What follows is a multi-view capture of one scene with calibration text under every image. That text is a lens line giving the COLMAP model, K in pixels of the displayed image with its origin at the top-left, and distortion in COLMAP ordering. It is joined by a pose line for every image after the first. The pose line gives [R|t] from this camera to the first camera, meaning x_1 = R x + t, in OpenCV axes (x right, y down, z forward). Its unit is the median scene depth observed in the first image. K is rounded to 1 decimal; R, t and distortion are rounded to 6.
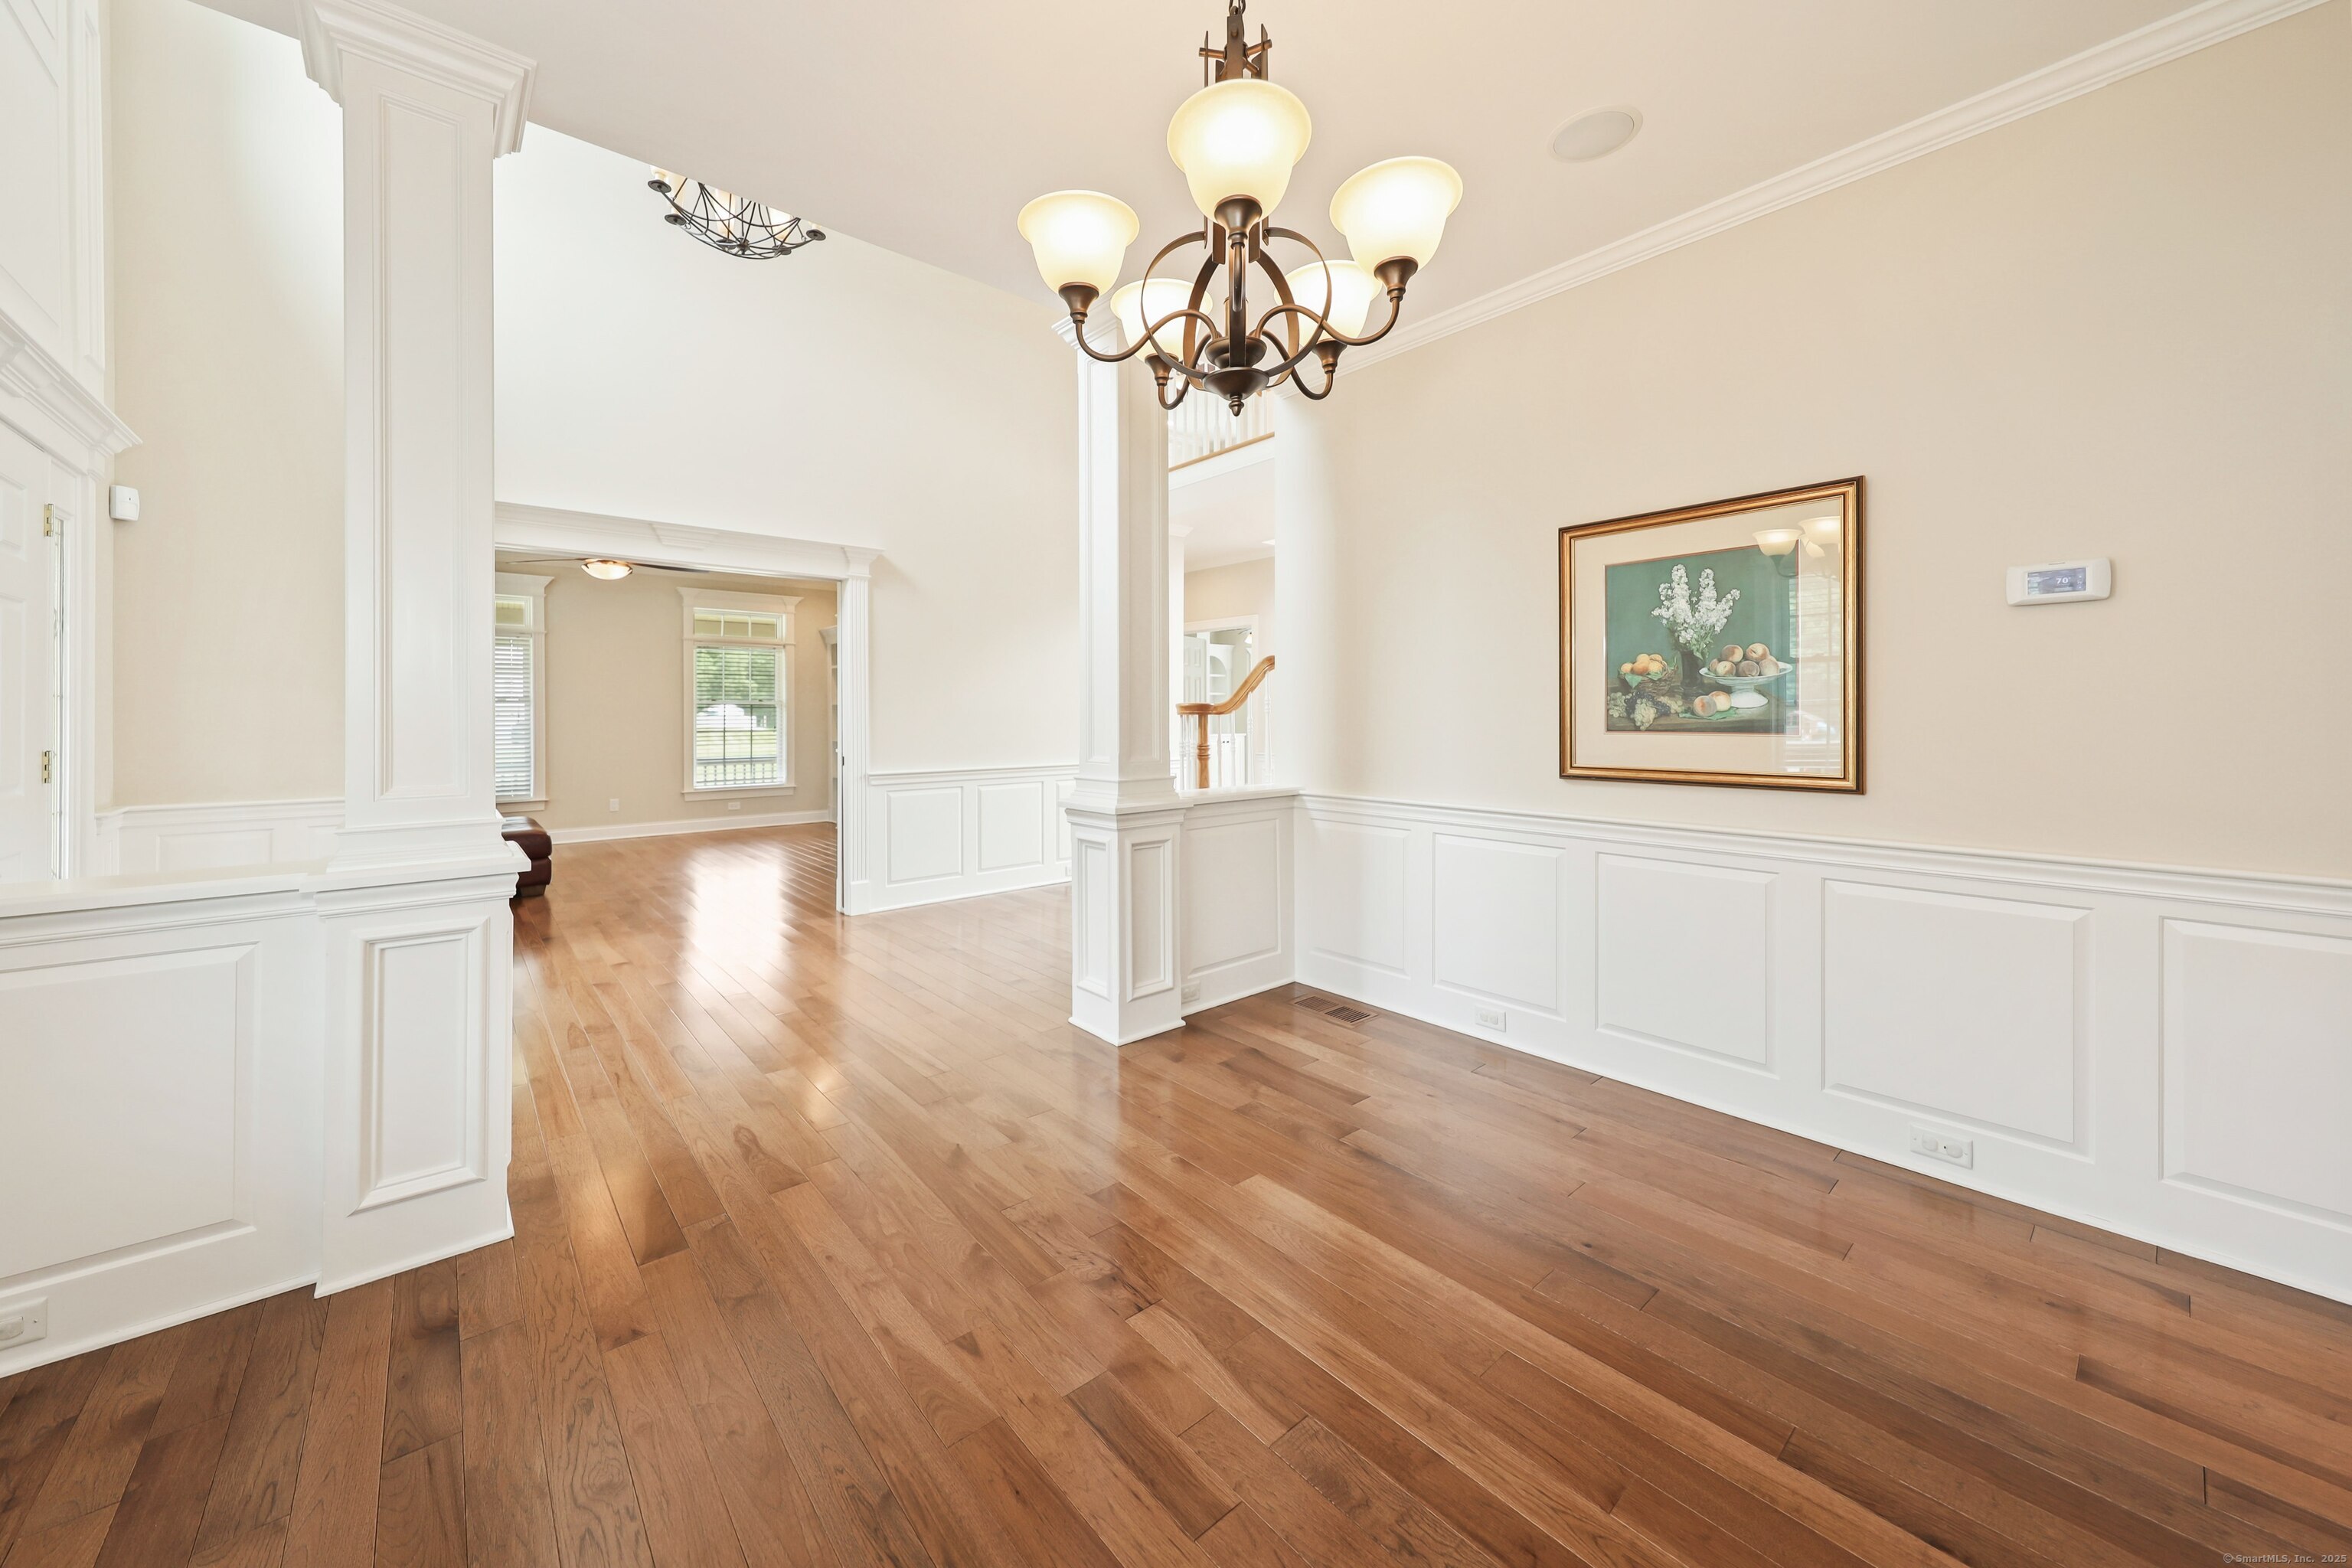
lens RADIAL K [[865.6, 0, 1164.9], [0, 865.6, 714.8], [0, 0, 1]] dist [0.001193, 0.000072]
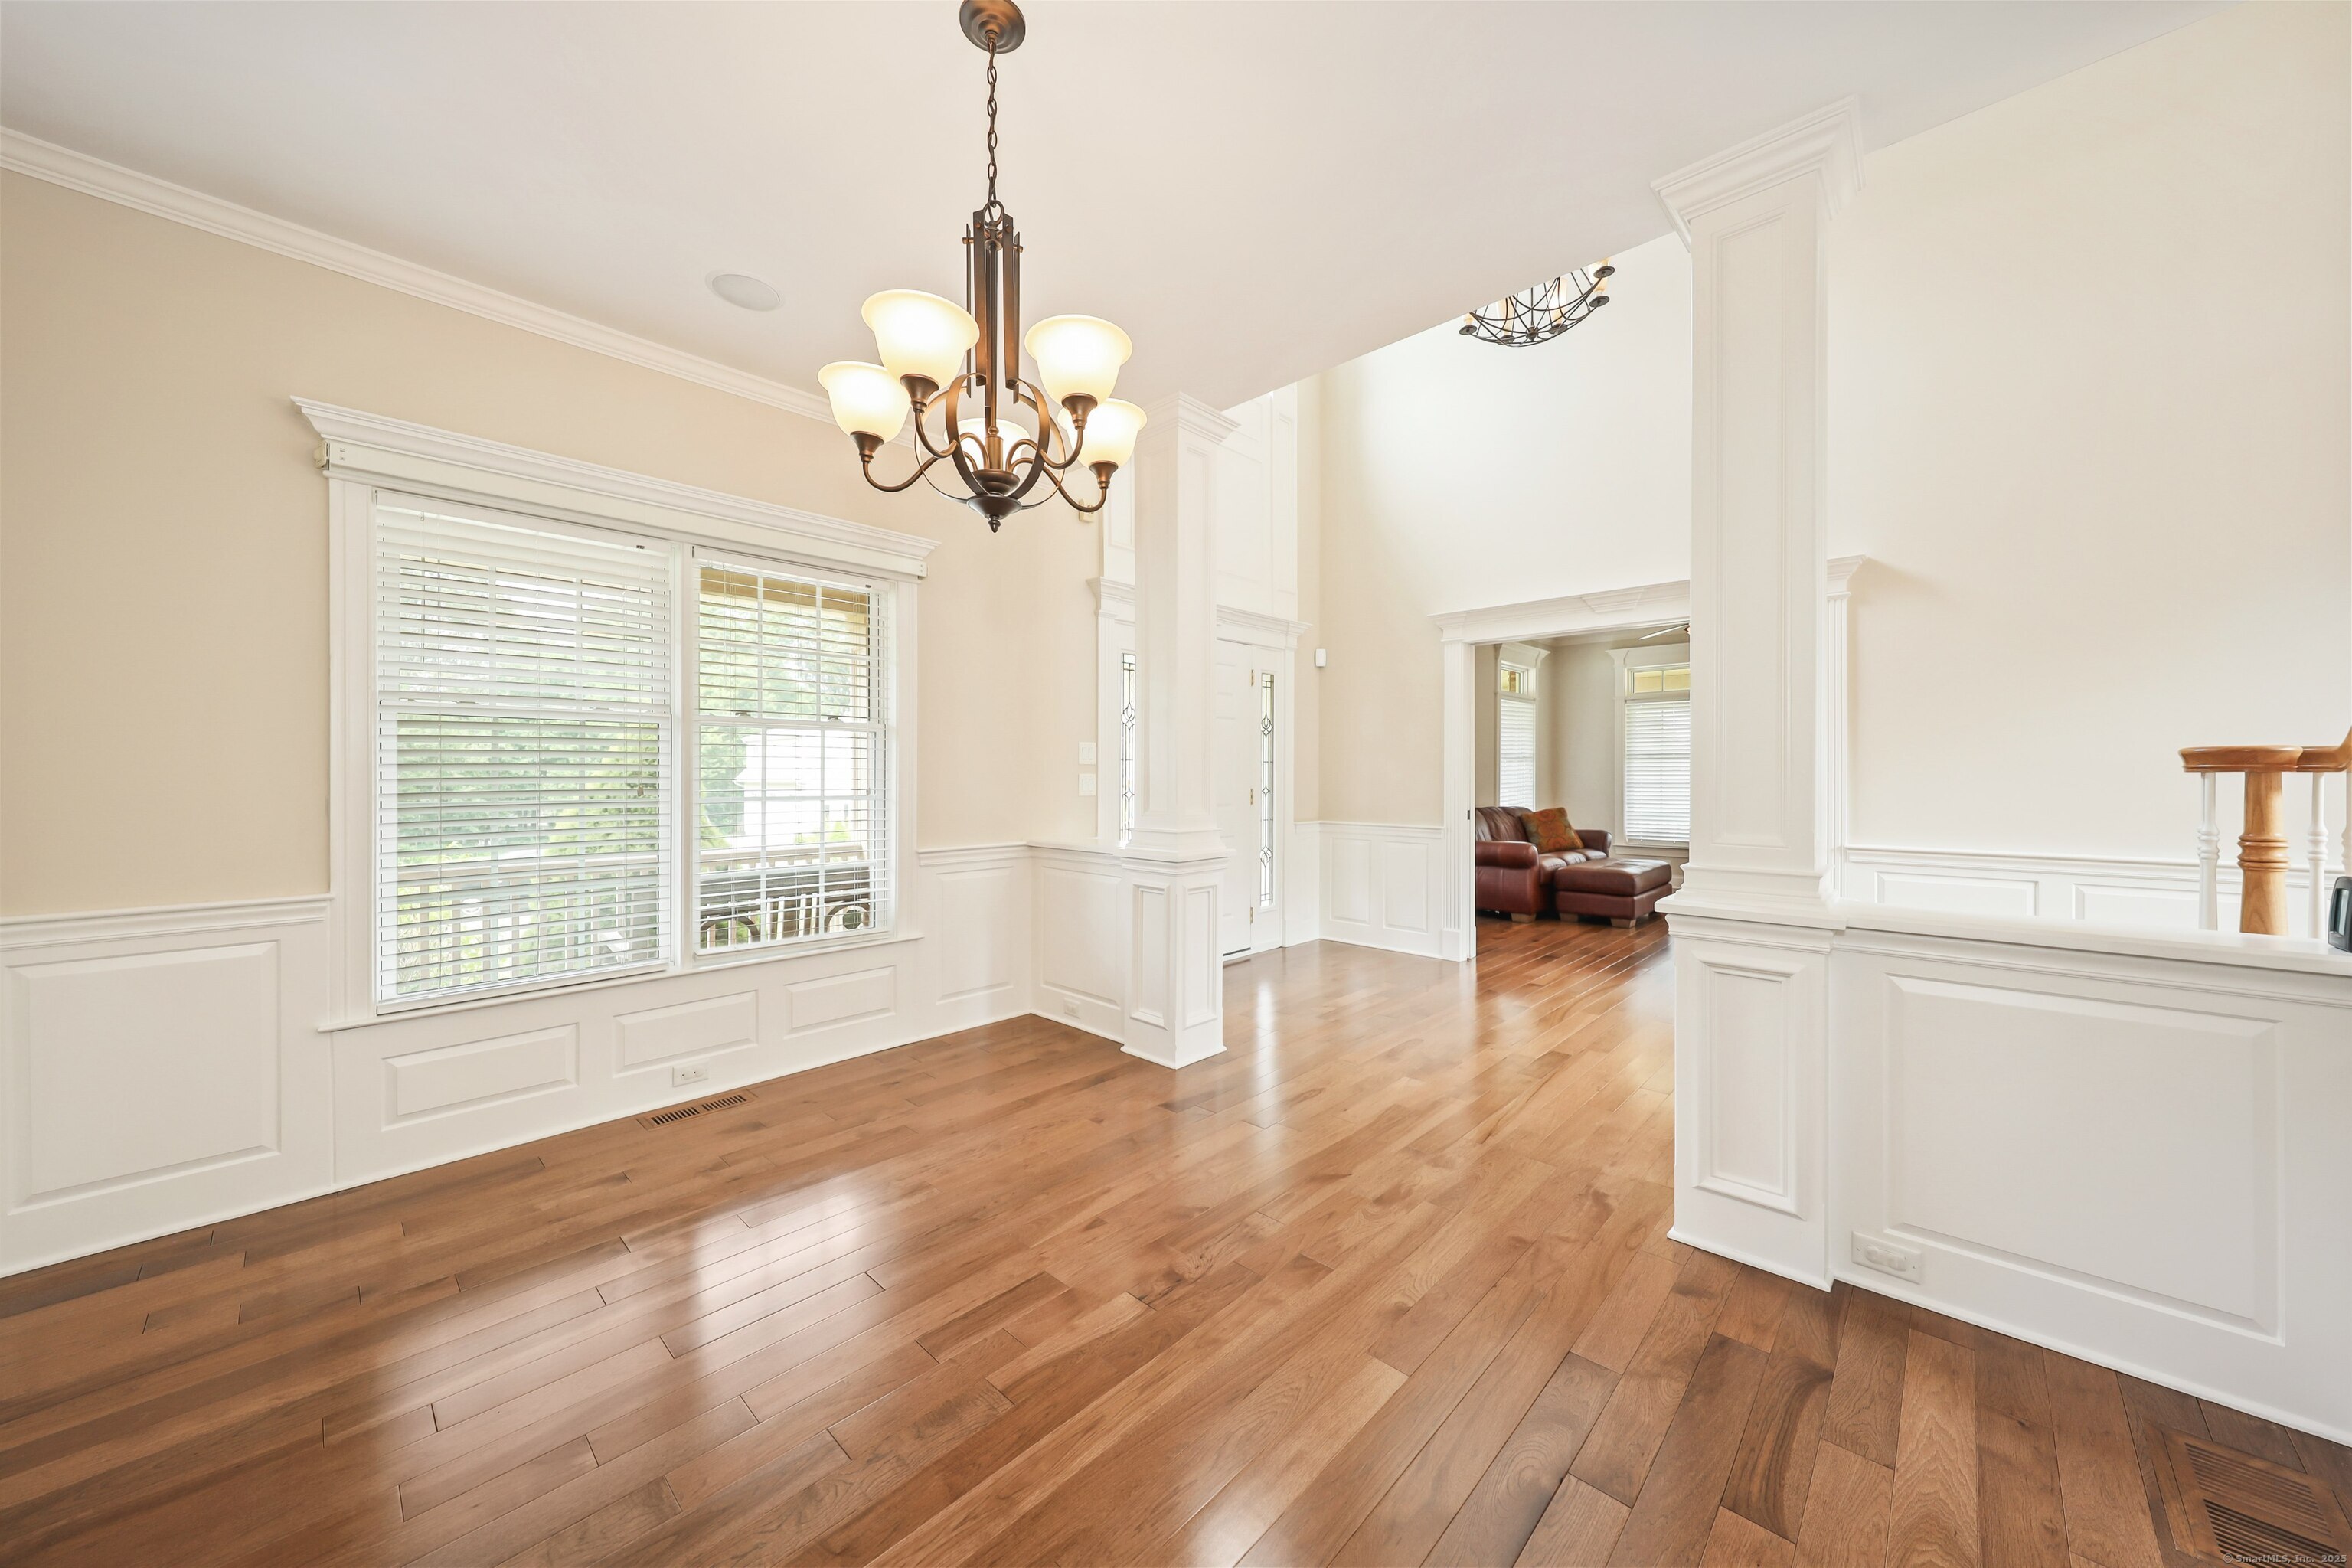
lens RADIAL K [[829.4, 0, 1148.2], [0, 829.4, 776.8], [0, 0, 1]] dist [0.001489, 0.000067]
pose [[0.091063, 0.008543, -0.995809, 0.541268], [0.001425, 0.999961, 0.008708, -0.002927], [0.995844, -0.002212, 0.091047, 0.471203]]
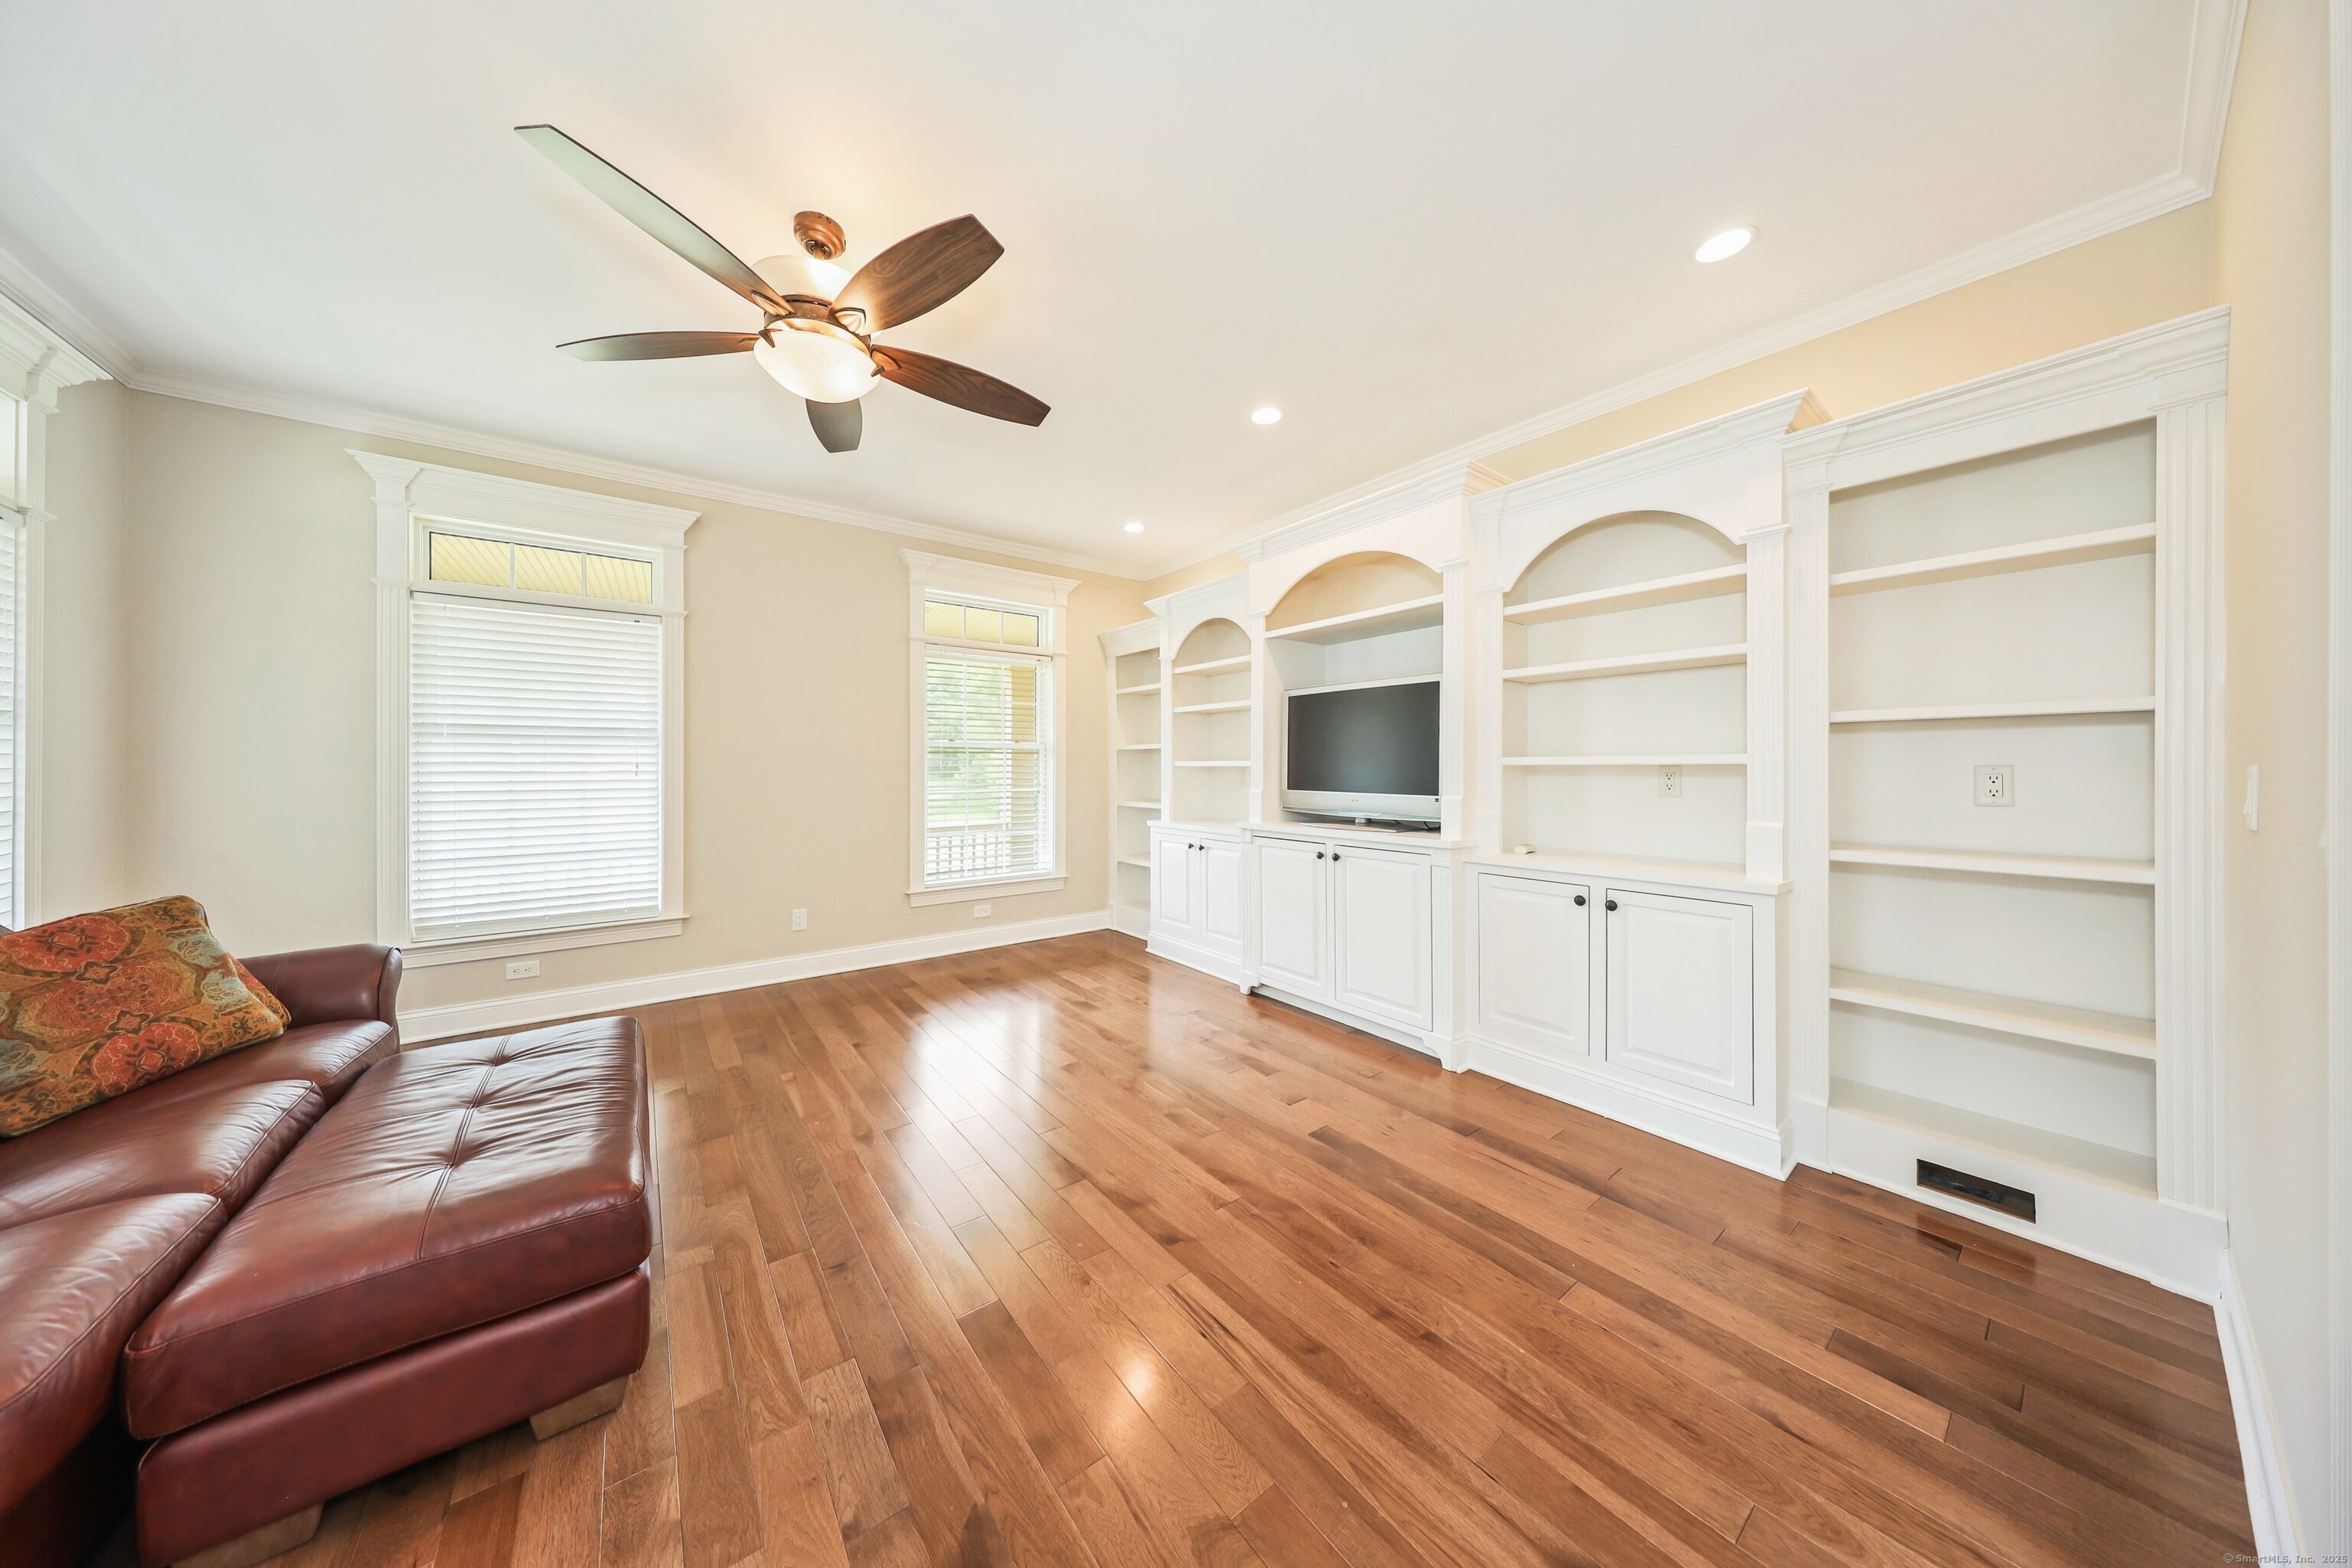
lens RADIAL K [[706.7, 0, 1158.6], [0, 706.7, 766.1], [0, 0, 1]] dist [0.000267, -0.000005]
pose [[0.998087, 0.003651, -0.061711, -0.927624], [-0.003771, 0.999991, -0.001839, 0.004883], [0.061704, 0.002069, 0.998092, 1.368243]]
